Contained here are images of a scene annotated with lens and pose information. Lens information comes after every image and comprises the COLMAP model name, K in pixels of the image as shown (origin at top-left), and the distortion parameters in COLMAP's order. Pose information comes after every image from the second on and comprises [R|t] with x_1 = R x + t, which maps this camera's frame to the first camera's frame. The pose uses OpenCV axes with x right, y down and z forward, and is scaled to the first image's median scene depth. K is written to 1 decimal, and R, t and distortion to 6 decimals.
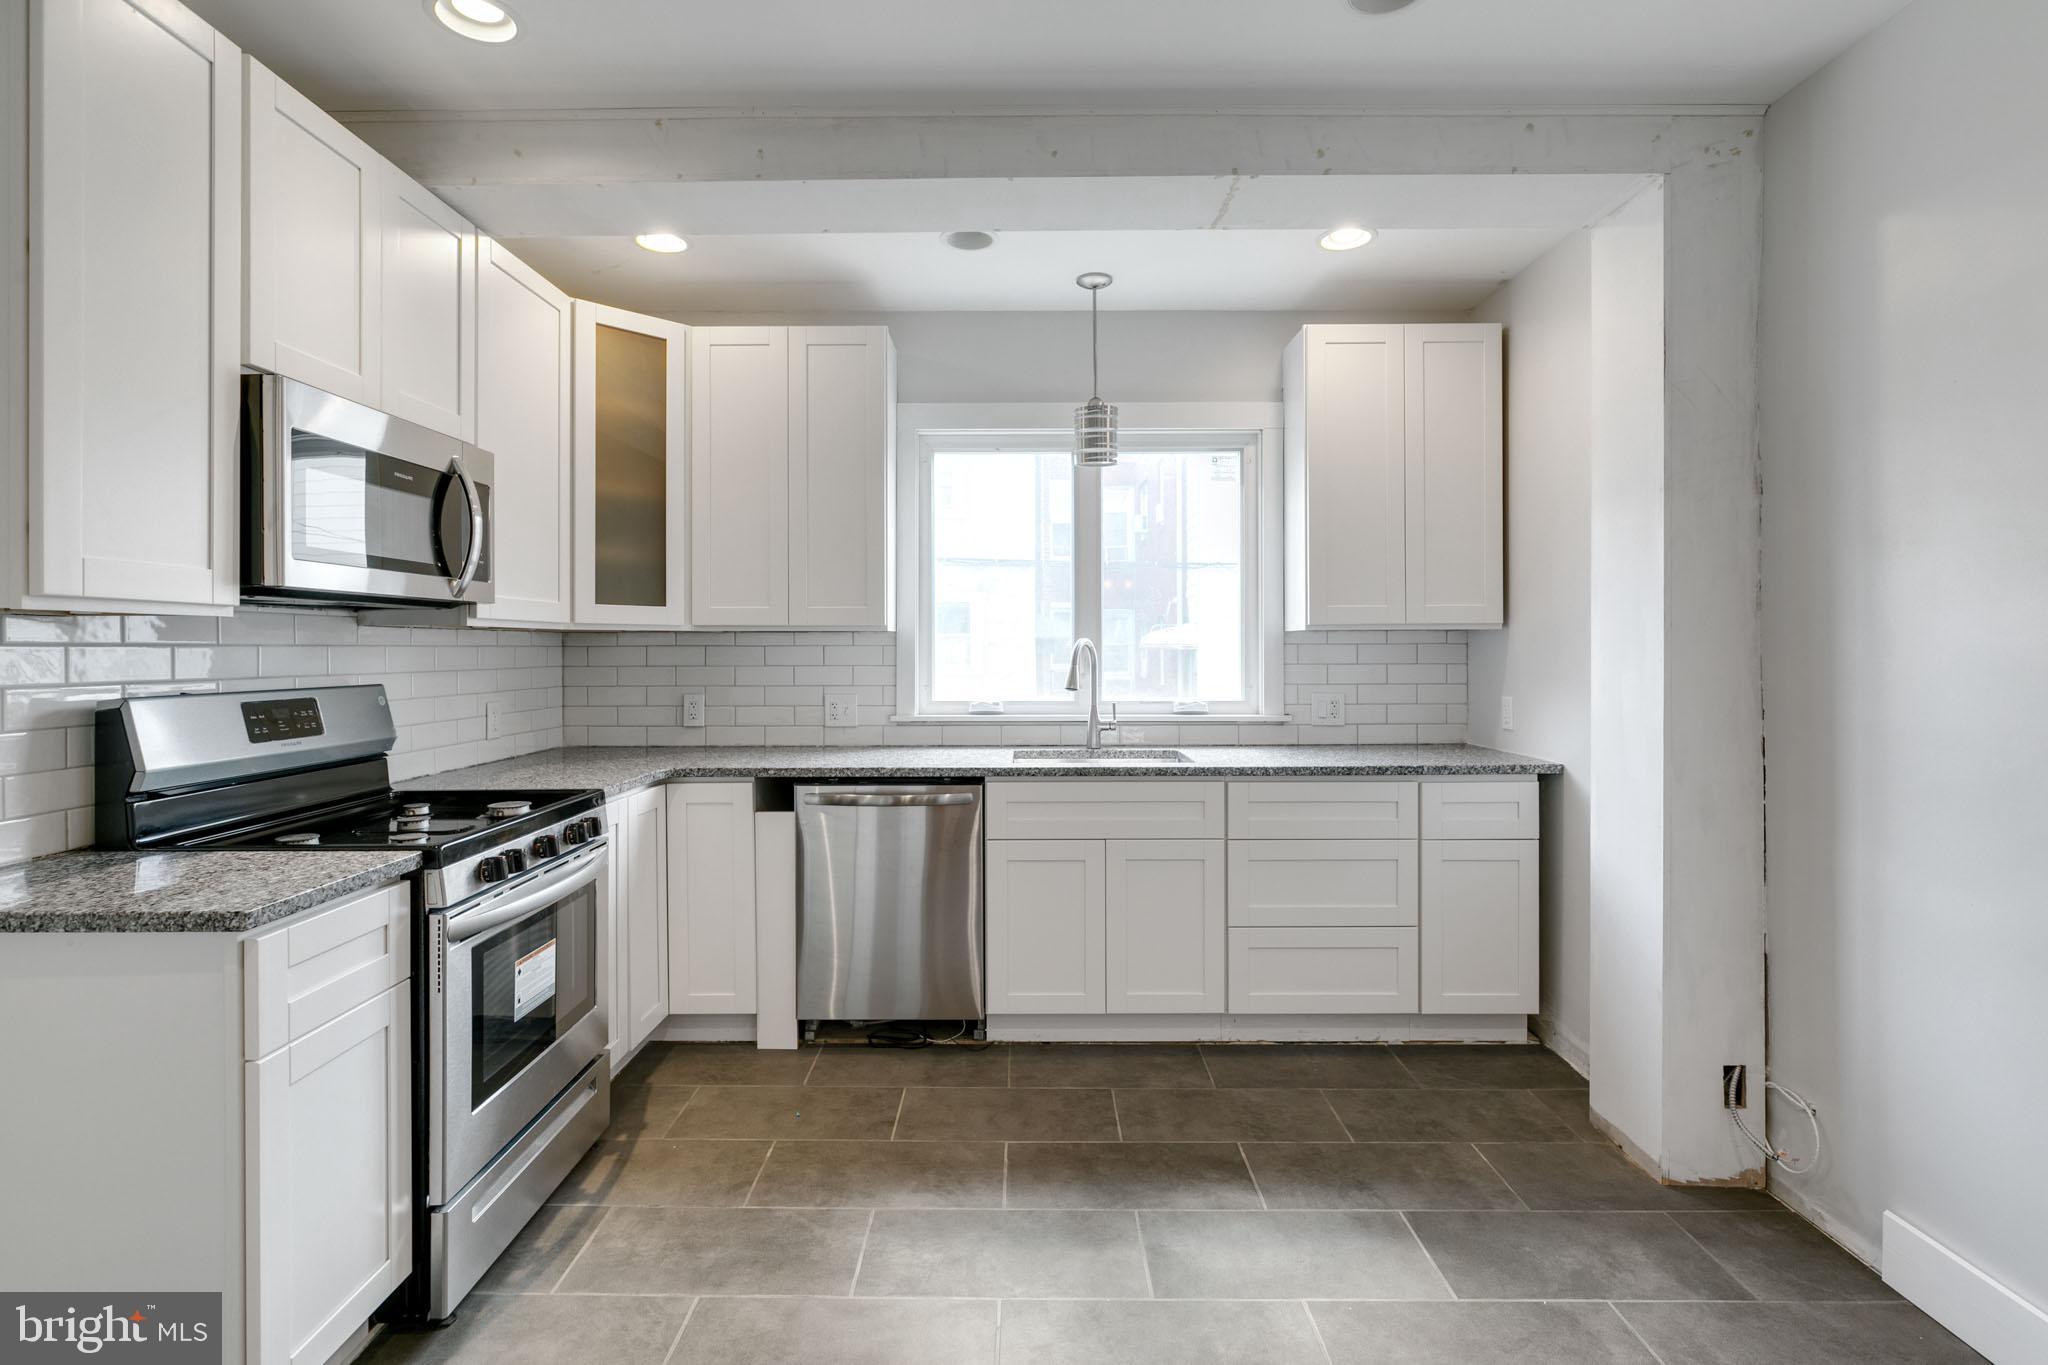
lens RADIAL K [[973.7, 0, 1000.7], [0, 973.7, 649.1], [0, 0, 1]] dist [-0.001307, 0.000879]
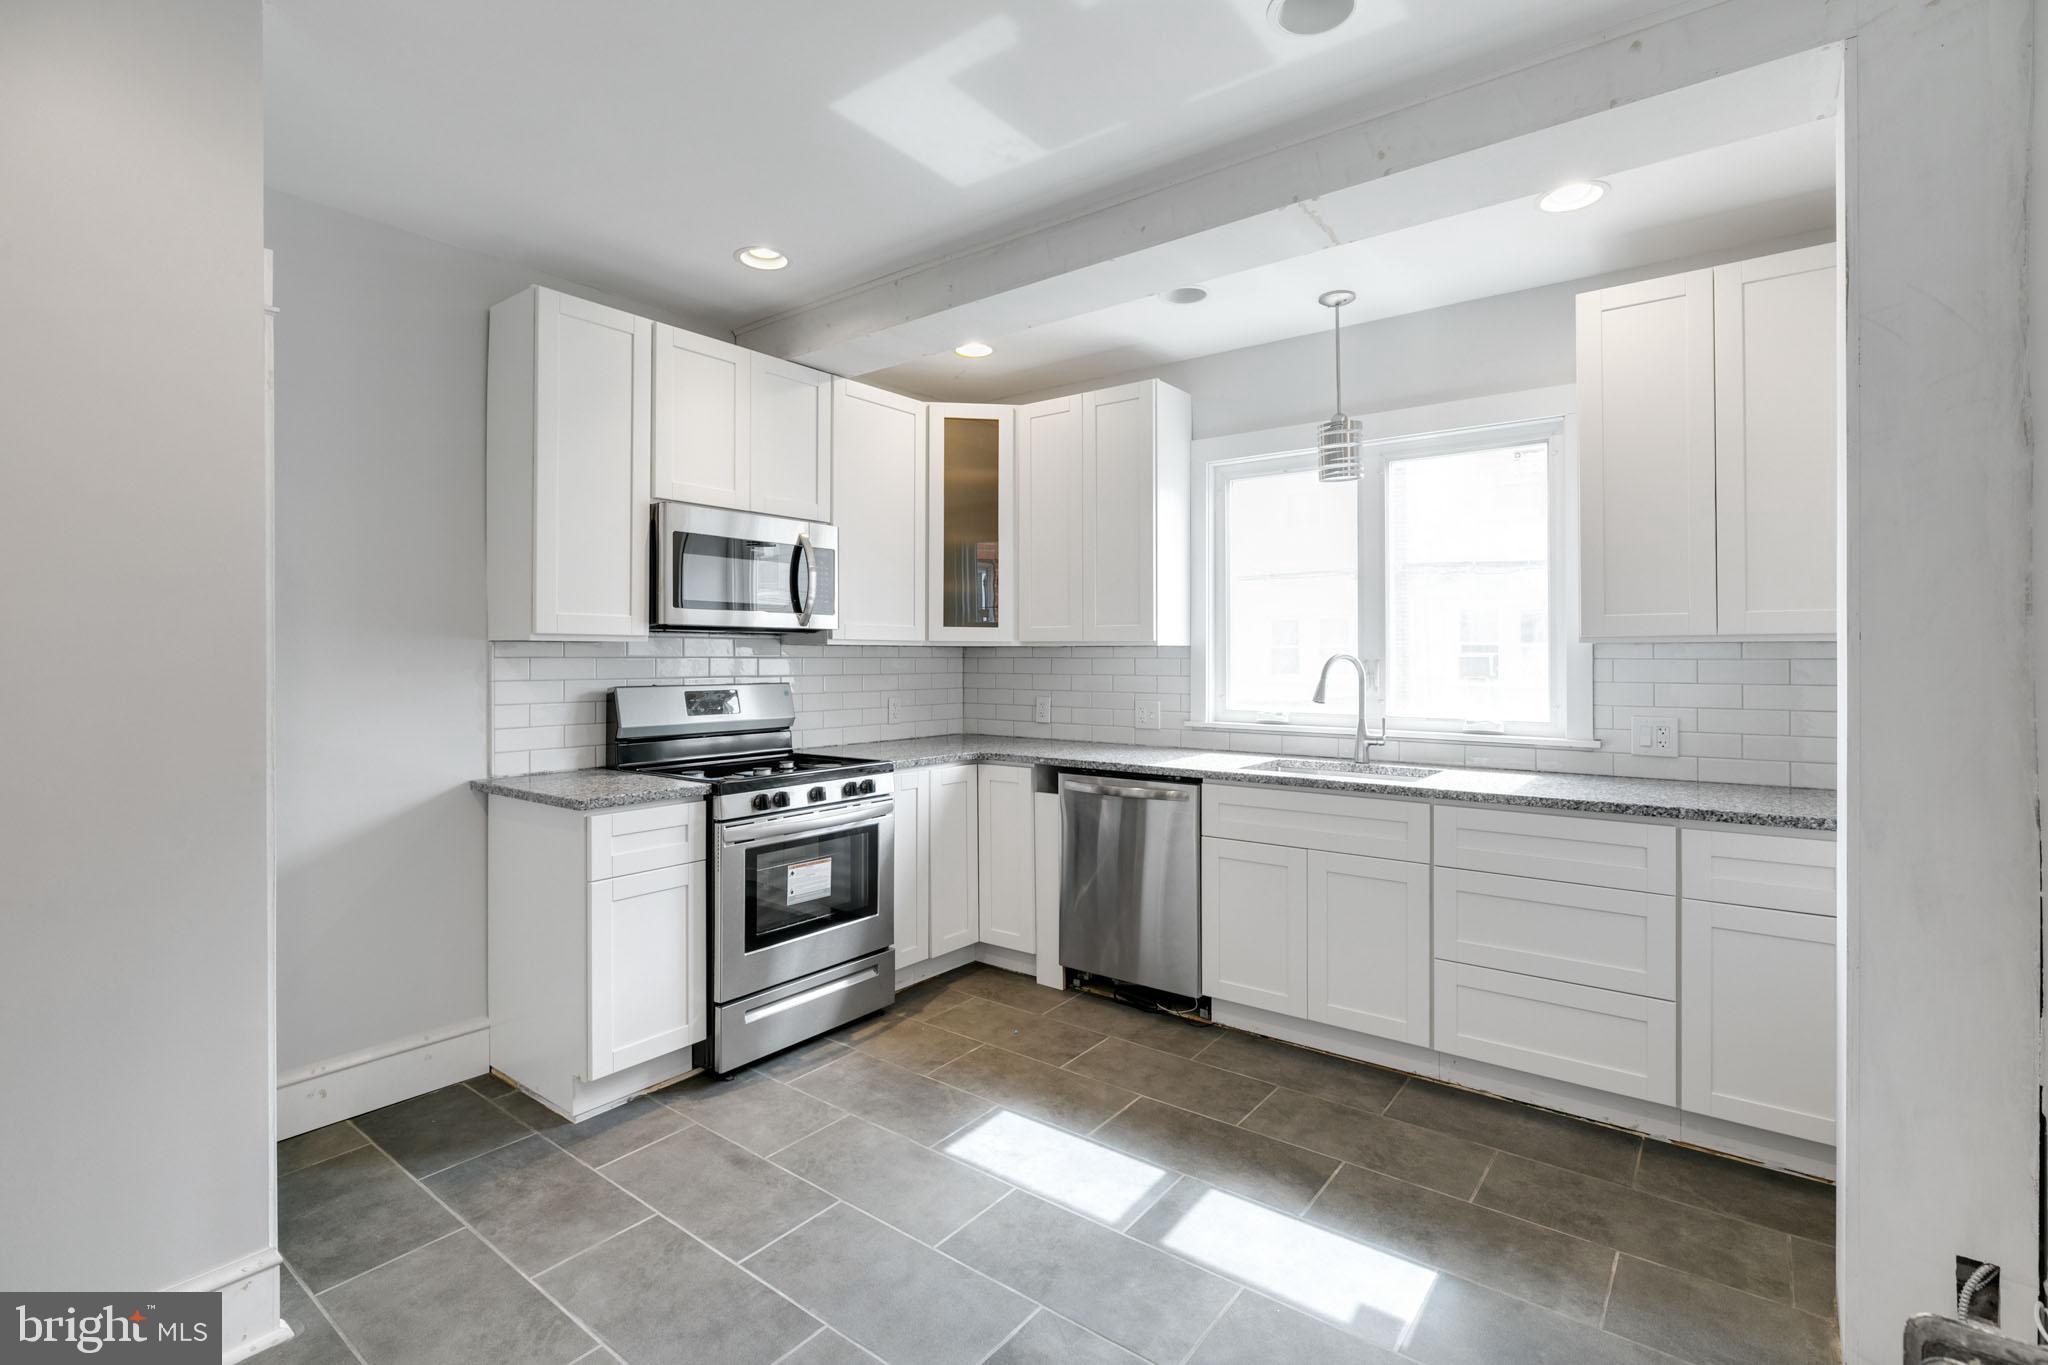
lens RADIAL K [[933.5, 0, 1008.6], [0, 933.5, 655.0], [0, 0, 1]] dist [0.001123, -0.000397]
pose [[0.799169, 0.002278, -0.601103, 0.454683], [-0.004653, 0.999986, -0.002397, -0.004923], [0.601089, 0.004713, 0.799168, 0.025684]]
